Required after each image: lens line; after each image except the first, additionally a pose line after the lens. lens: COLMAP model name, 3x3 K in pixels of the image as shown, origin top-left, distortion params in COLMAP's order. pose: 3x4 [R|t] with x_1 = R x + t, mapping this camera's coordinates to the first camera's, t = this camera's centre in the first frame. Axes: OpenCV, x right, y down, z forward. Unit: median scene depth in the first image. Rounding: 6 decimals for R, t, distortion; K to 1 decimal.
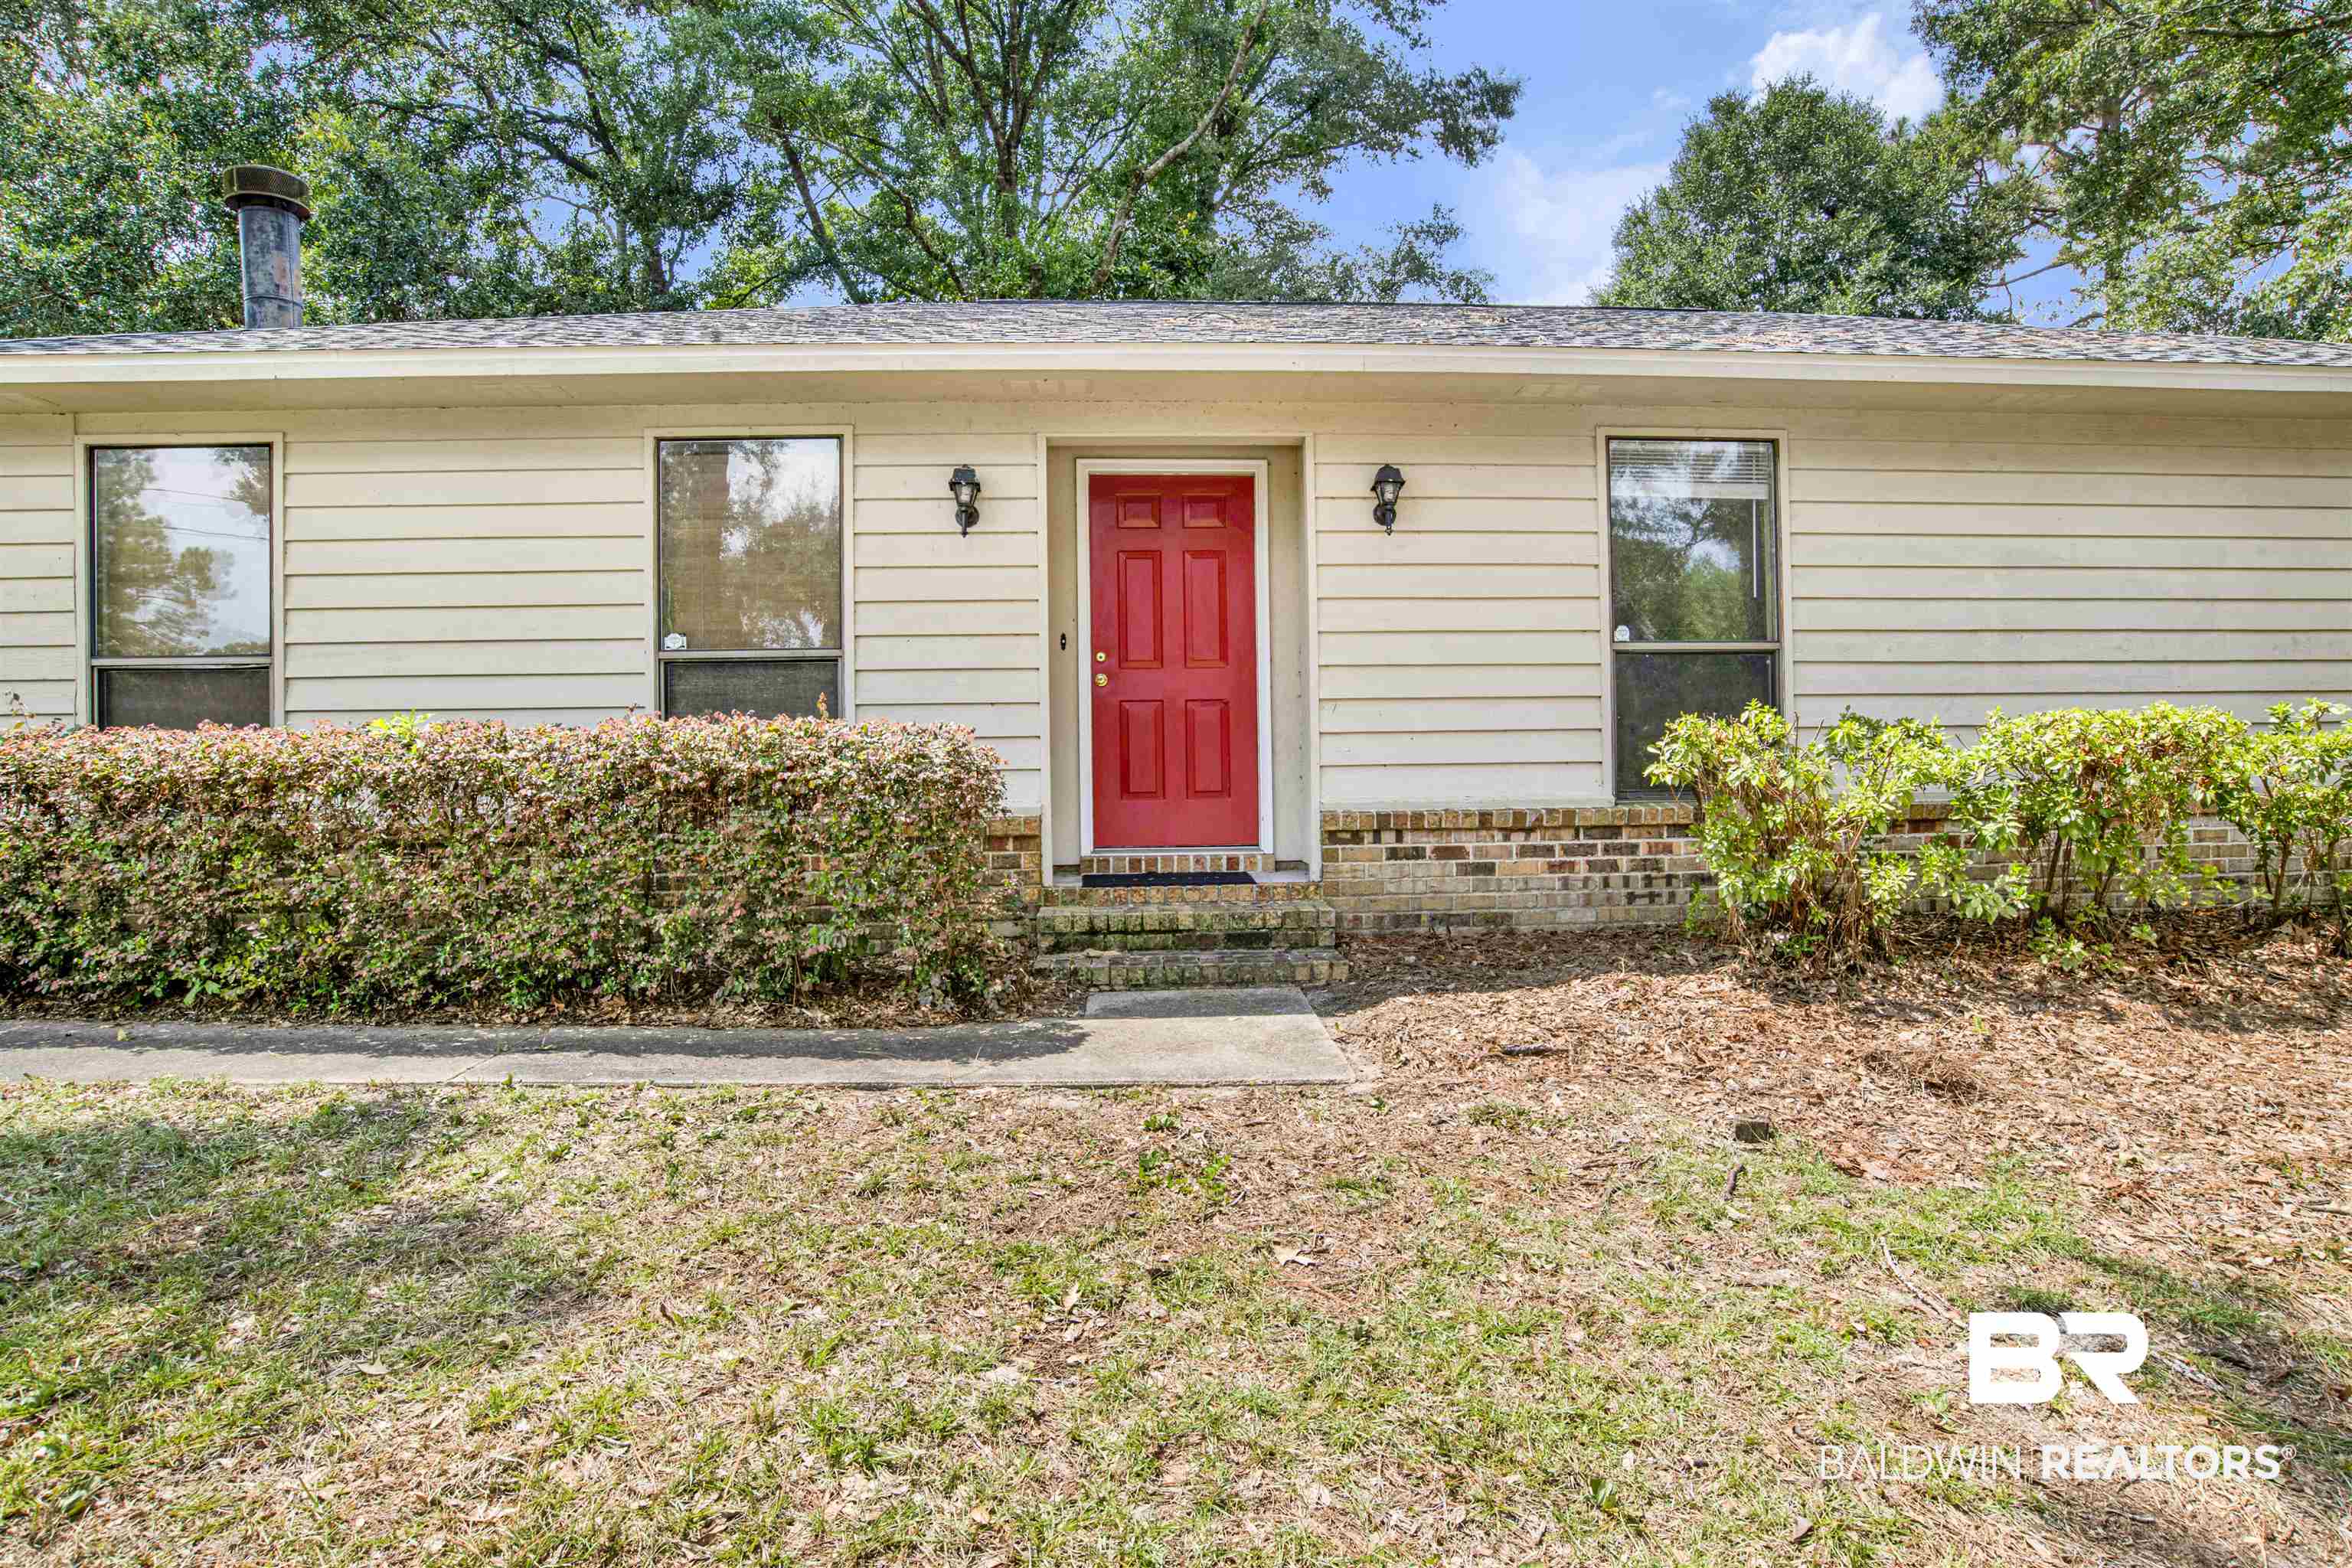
lens RADIAL K [[1255.7, 0, 1196.7], [0, 1255.7, 776.6], [0, 0, 1]] dist [-0.077358, 0.029359]
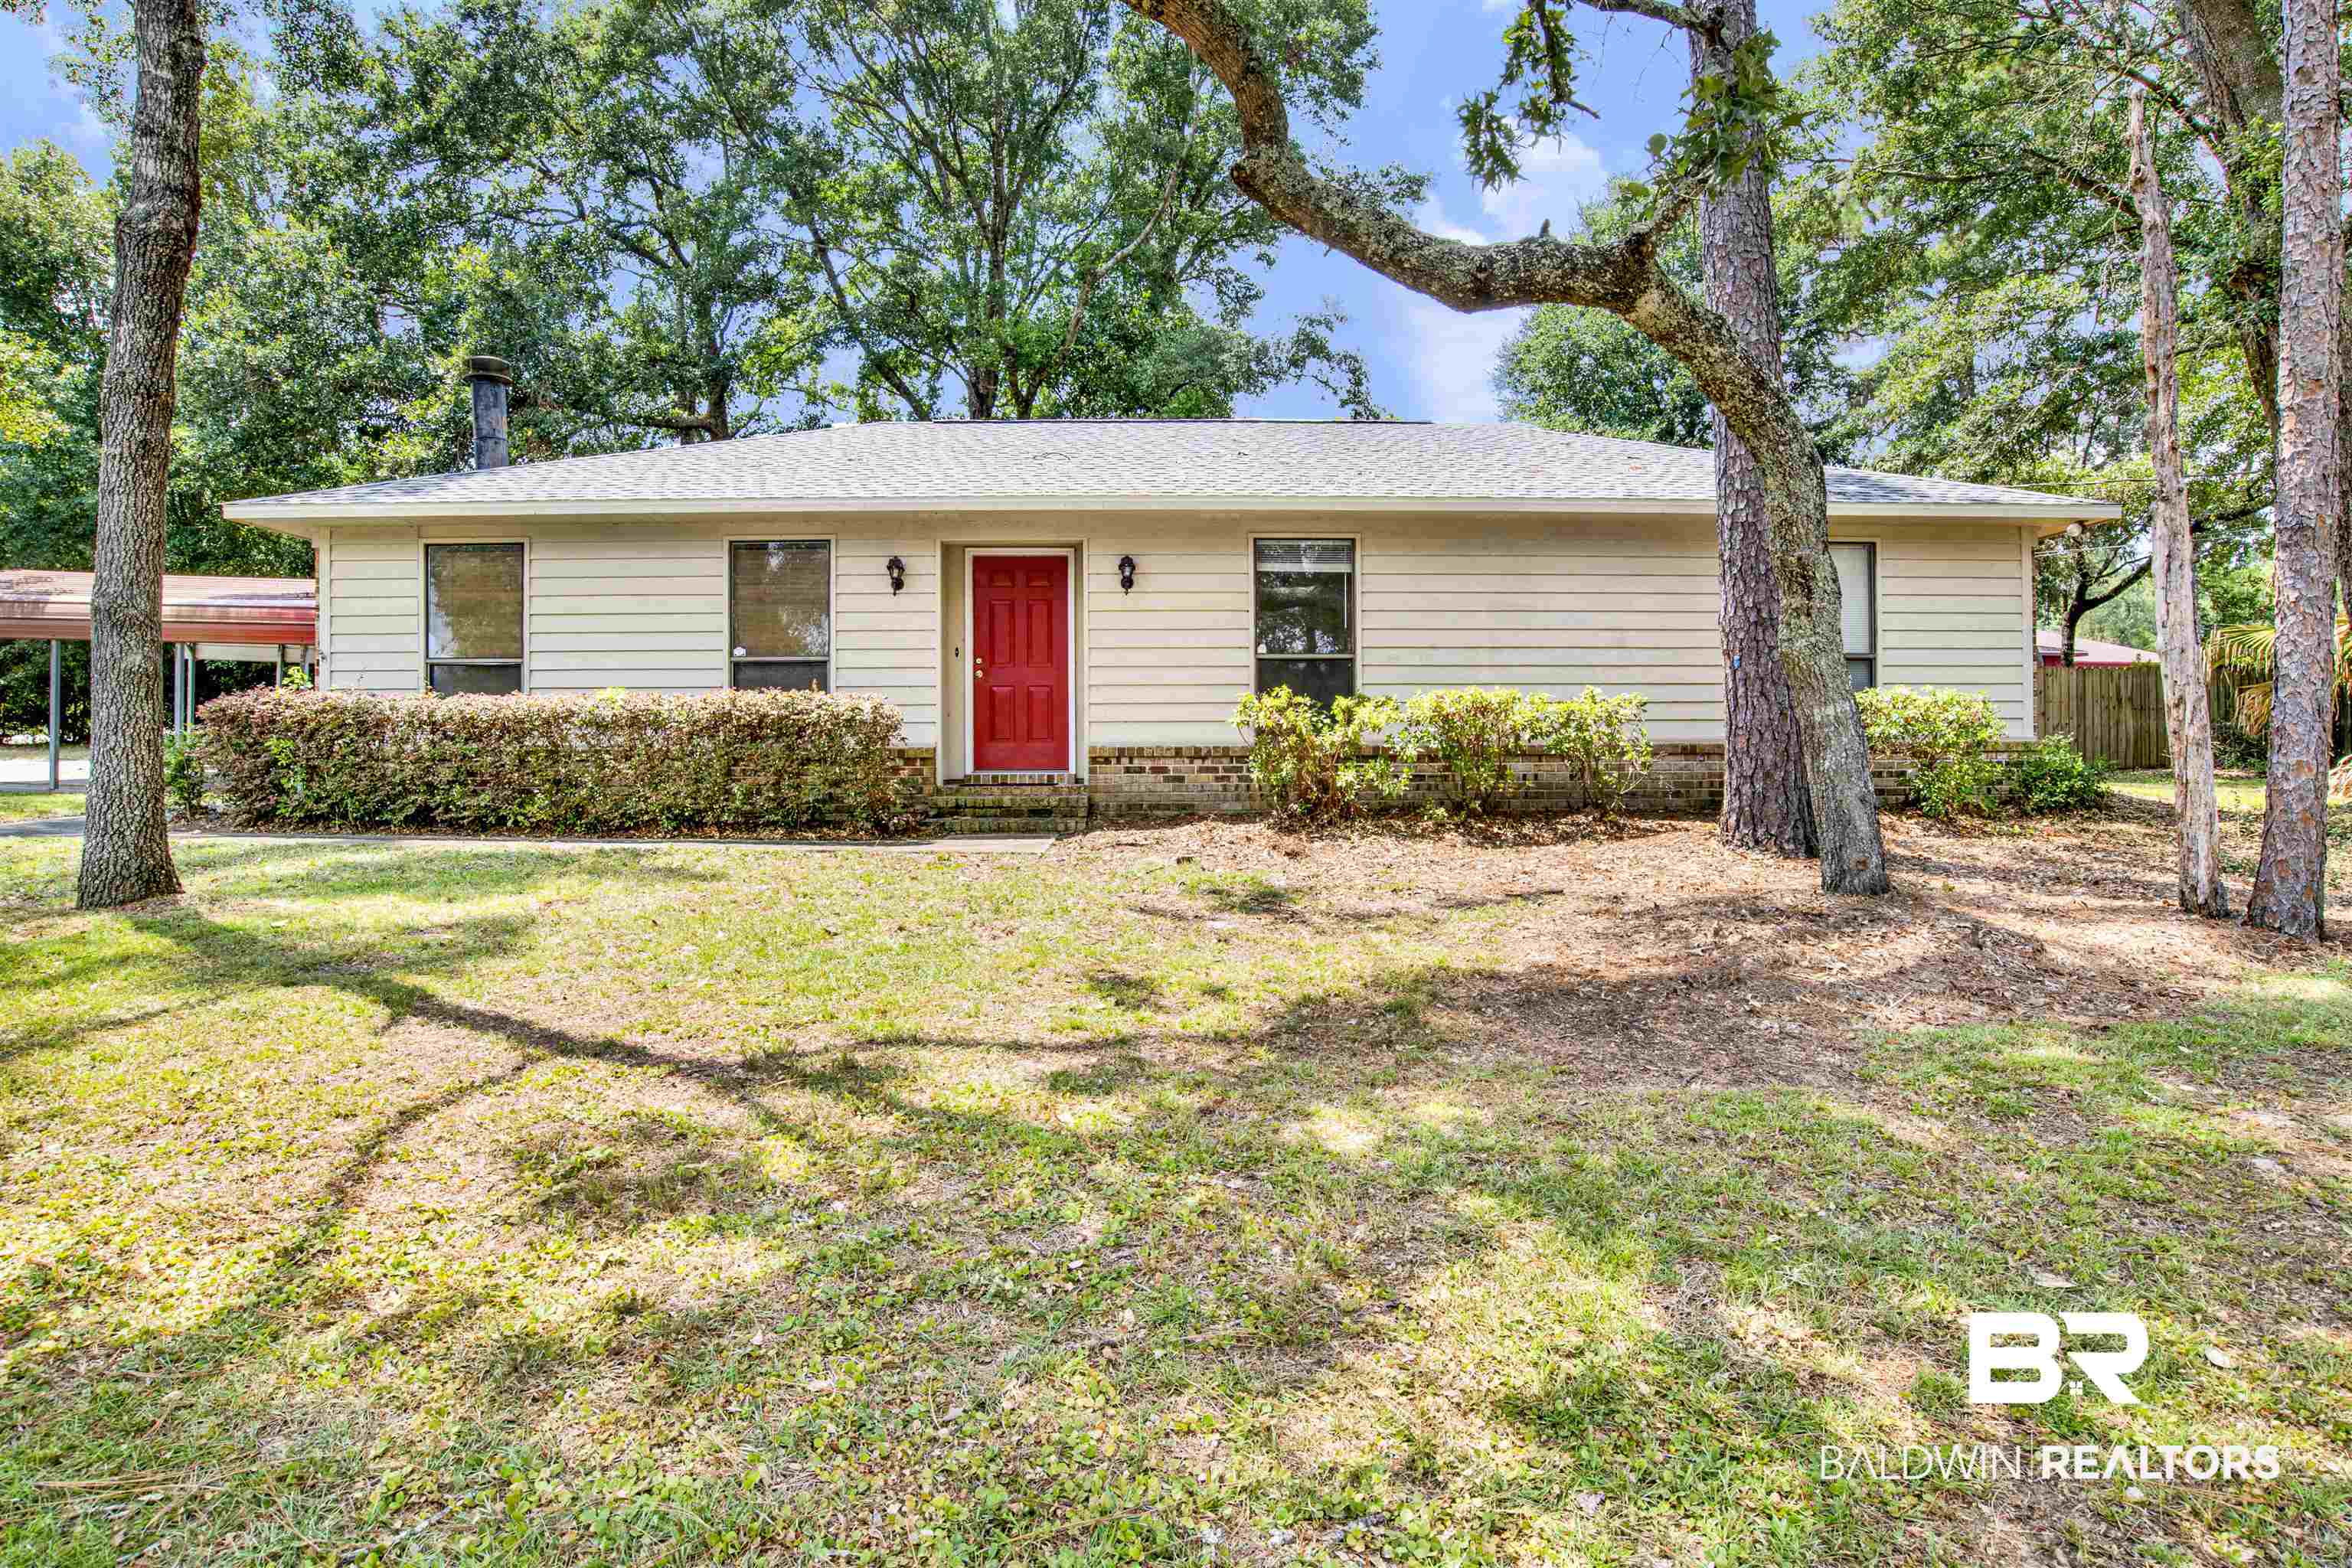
lens RADIAL K [[1255.7, 0, 1196.7], [0, 1255.7, 776.6], [0, 0, 1]] dist [-0.077358, 0.029359]
pose [[0.999611, 0.008363, -0.026599, 0.304476], [-0.008338, 0.999965, 0.001060, 0.067971], [0.026607, -0.000838, 0.999646, -0.815118]]
